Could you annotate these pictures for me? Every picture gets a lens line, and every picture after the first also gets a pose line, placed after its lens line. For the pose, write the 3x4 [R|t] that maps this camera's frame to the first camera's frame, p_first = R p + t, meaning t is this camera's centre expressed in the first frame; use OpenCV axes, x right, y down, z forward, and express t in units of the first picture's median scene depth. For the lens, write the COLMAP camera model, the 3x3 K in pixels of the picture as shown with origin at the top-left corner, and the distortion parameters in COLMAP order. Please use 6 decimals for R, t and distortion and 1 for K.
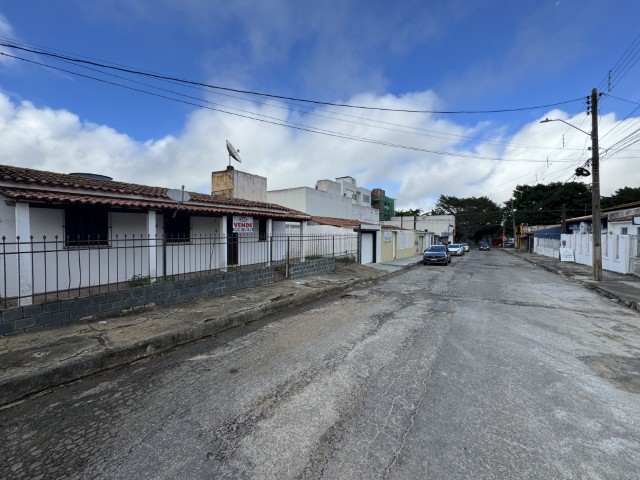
lens RADIAL K [[257.8, 0, 320.8], [0, 257.8, 238.9], [0, 0, 1]] dist [-0.001065, 0.000216]
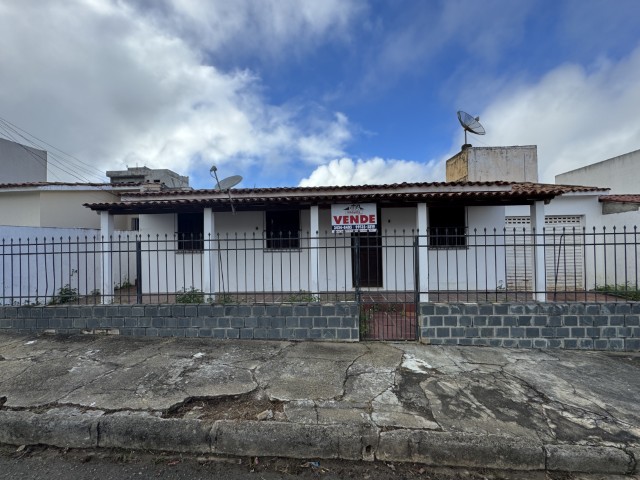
lens RADIAL K [[257.8, 0, 298.0], [0, 257.8, 253.6], [0, 0, 1]] dist [-0.001065, 0.000216]
pose [[0.468850, -0.001213, -0.883277, 0.133047], [0.004835, 0.999988, 0.001193, 0.019880], [0.883264, -0.004830, 0.468850, 0.643064]]
